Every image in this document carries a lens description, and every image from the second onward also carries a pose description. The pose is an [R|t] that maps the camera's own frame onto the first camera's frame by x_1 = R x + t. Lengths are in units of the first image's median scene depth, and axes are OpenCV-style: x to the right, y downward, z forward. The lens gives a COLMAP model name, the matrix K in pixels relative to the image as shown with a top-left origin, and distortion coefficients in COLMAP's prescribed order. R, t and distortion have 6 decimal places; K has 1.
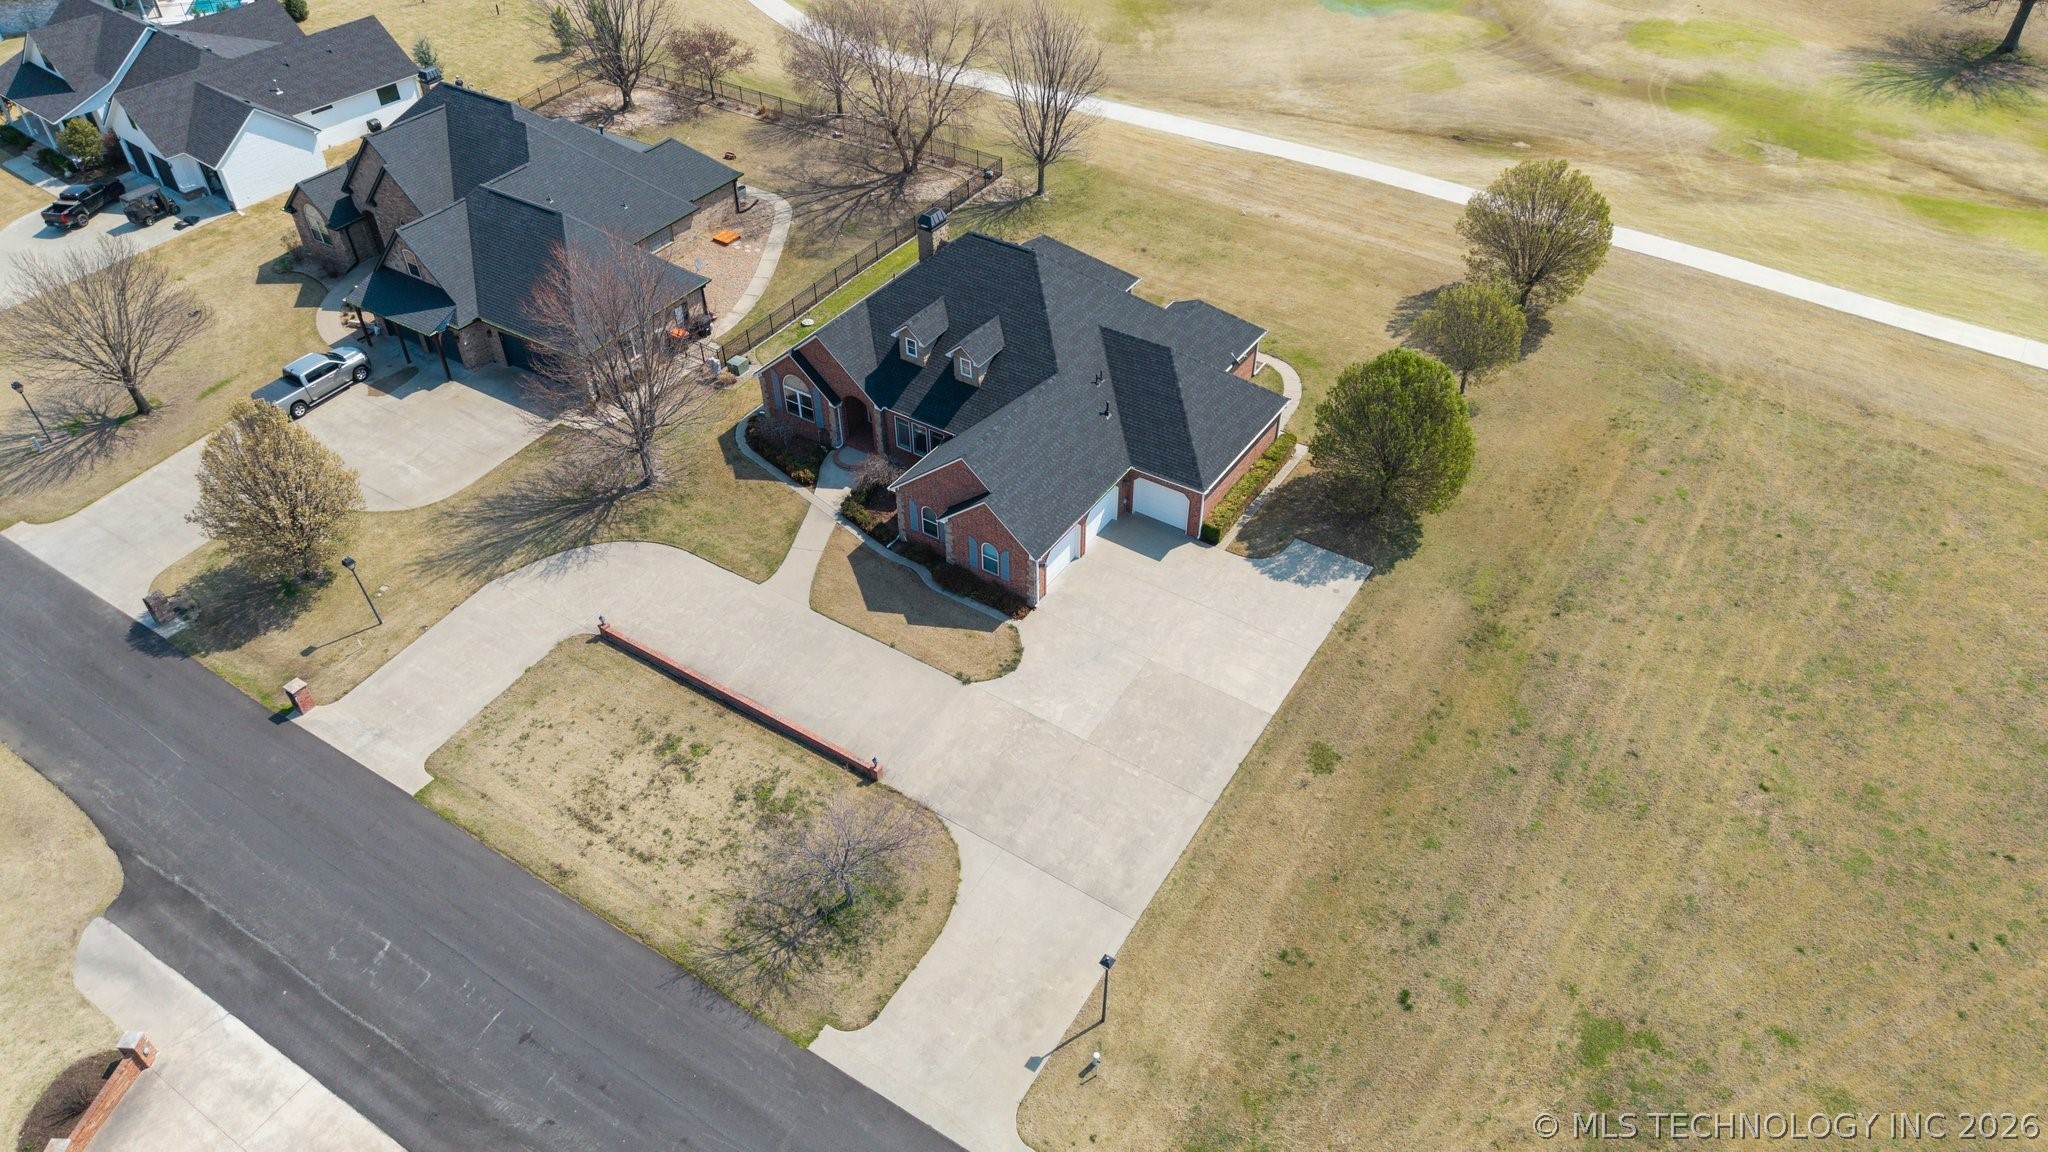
lens RADIAL K [[1362.9, 0, 1028.8], [0, 1362.9, 566.0], [0, 0, 1]] dist [0.035678, -0.040989]
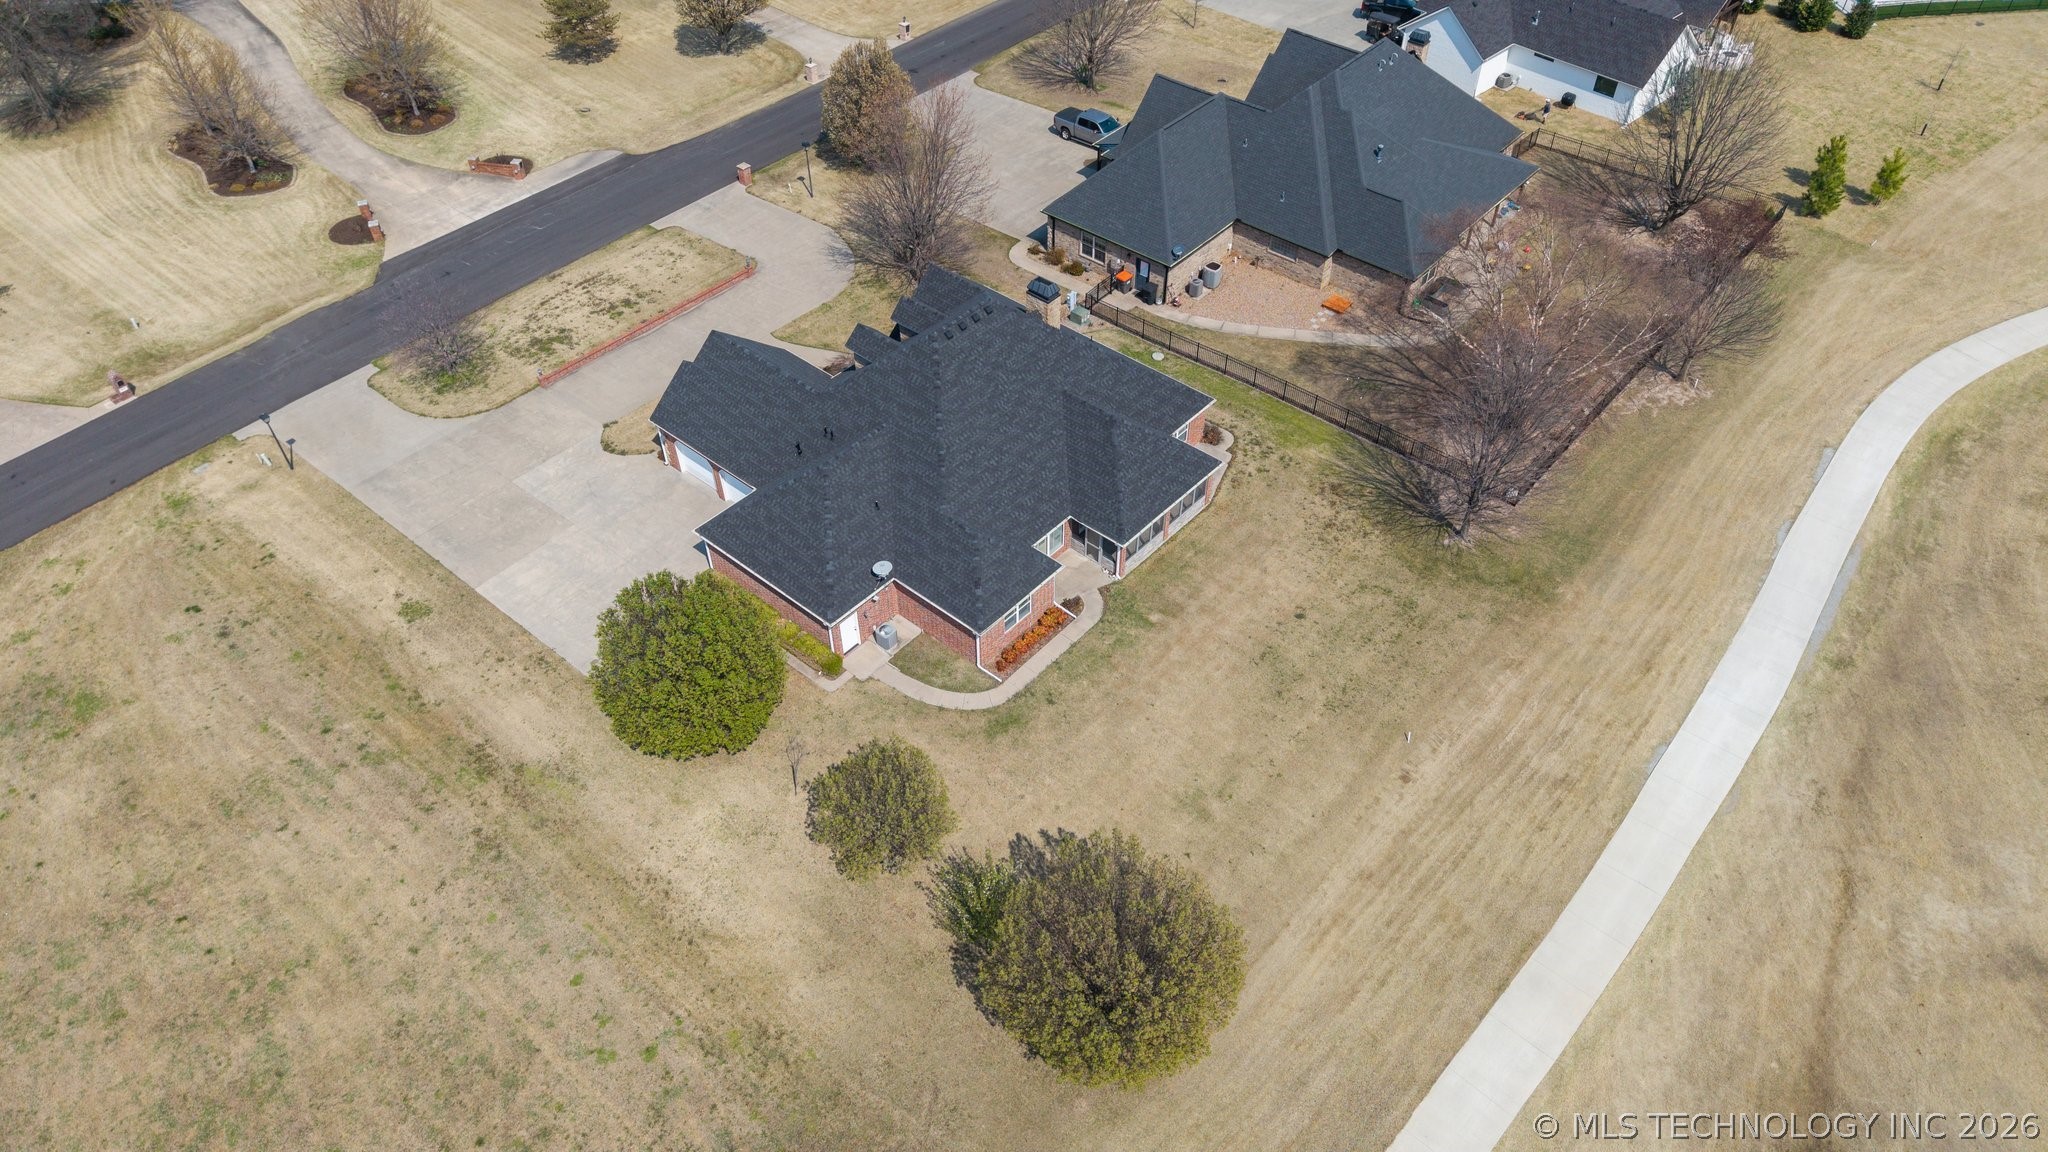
lens RADIAL K [[1380.8, 0, 1024.0], [0, 1380.8, 576.0], [0, 0, 1]] dist [0.005407, -0.001892]
pose [[-0.136553, 0.701982, -0.698981, 0.812318], [-0.645480, 0.472194, 0.600323, -0.788748], [0.751471, 0.533154, 0.388636, 0.778104]]
